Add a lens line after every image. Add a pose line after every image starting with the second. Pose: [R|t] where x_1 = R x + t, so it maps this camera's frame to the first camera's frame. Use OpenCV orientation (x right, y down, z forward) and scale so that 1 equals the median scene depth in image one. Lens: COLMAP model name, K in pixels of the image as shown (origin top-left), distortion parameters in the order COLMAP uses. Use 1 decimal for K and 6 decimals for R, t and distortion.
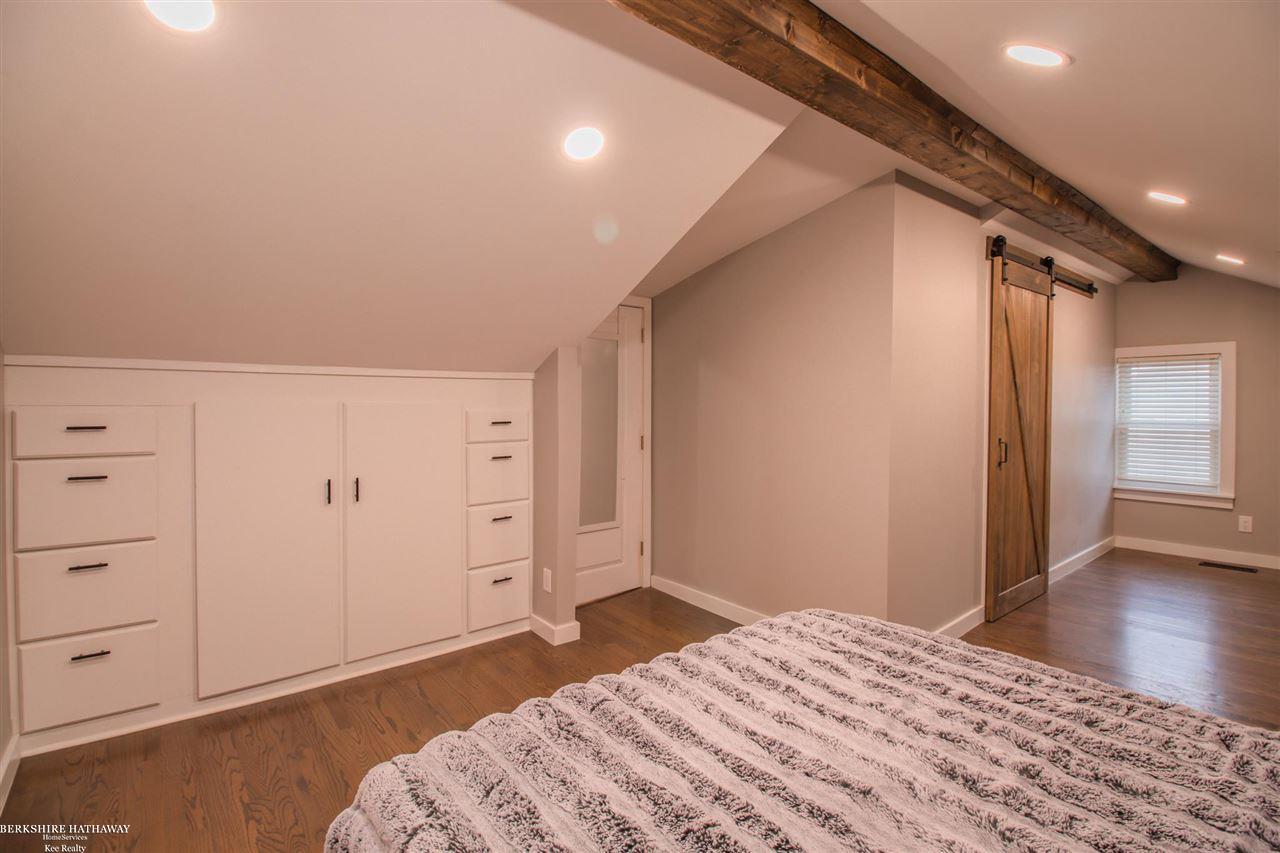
lens RADIAL K [[601.1, 0, 646.6], [0, 601.1, 422.3], [0, 0, 1]] dist [-0.003522, -0.000677]
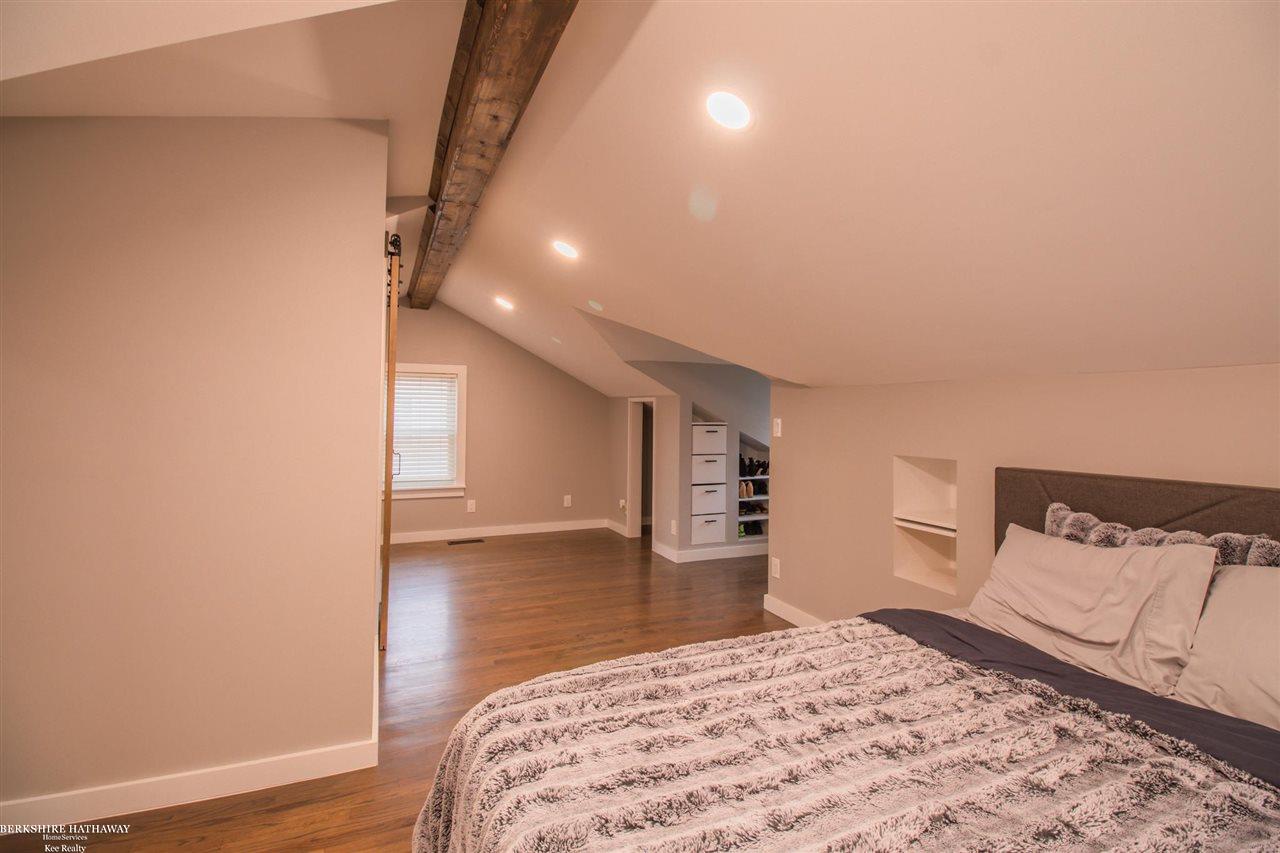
lens RADIAL K [[601.1, 0, 643.4], [0, 601.1, 416.0], [0, 0, 1]] dist [-0.003522, -0.000677]
pose [[0.253880, 0.002076, 0.967234, -0.462537], [0.022674, 0.999710, -0.008098, -0.020478], [-0.966970, 0.023987, 0.253759, 0.795310]]
